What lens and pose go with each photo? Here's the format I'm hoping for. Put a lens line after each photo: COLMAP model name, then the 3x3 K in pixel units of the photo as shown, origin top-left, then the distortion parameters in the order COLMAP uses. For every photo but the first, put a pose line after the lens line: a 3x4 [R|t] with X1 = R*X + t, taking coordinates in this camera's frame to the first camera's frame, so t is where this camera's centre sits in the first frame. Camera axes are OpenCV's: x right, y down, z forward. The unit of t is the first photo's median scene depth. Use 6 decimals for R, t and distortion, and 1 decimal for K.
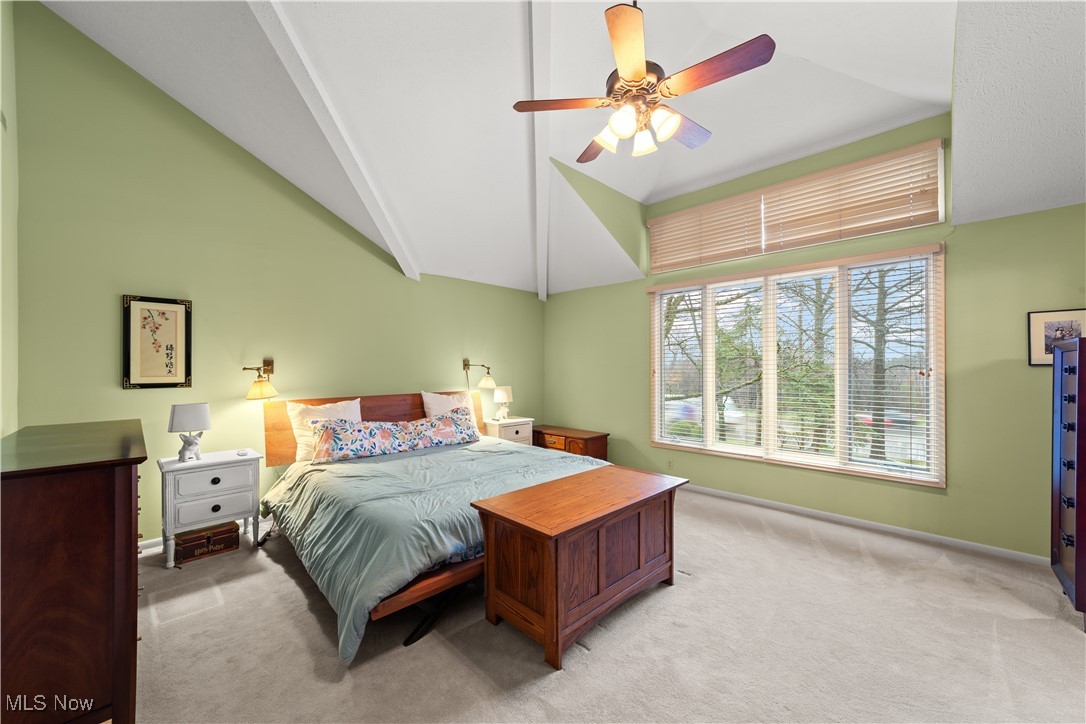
lens RADIAL K [[417.3, 0, 542.6], [0, 417.3, 369.2], [0, 0, 1]] dist [-0.013890, 0.000050]
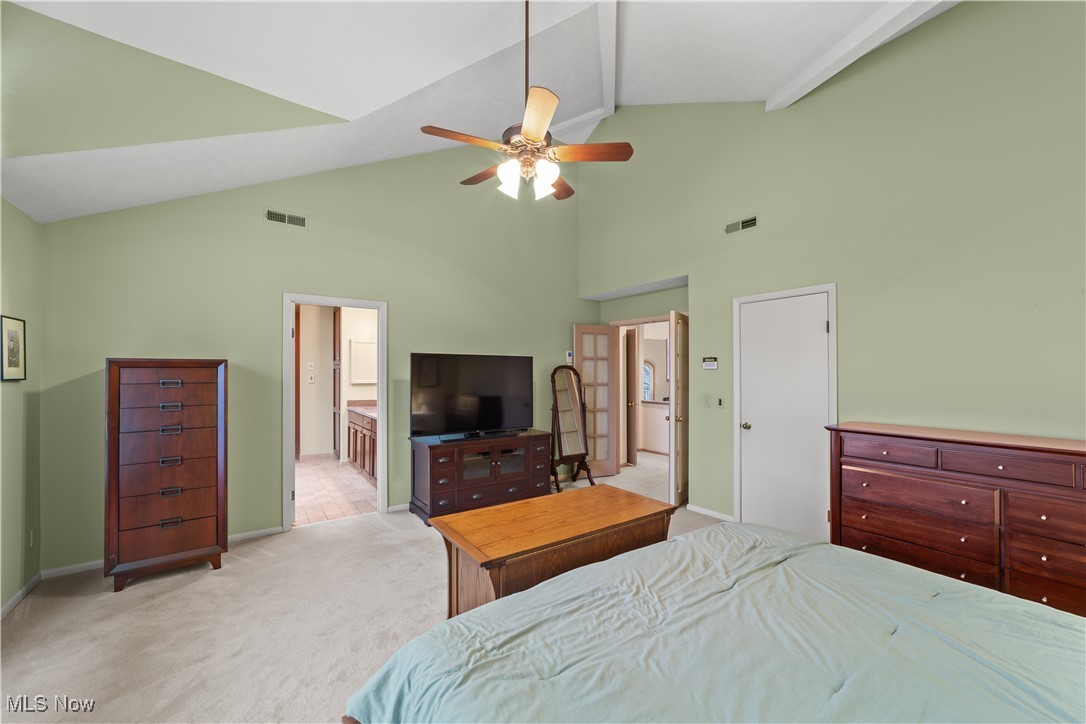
lens RADIAL K [[417.3, 0, 542.6], [0, 417.3, 369.2], [0, 0, 1]] dist [-0.013890, 0.000050]
pose [[-0.988345, 0.004213, 0.152170, -0.000291], [0.003758, 0.999988, -0.003278, -0.021635], [-0.152182, -0.002668, -0.988349, 1.371537]]
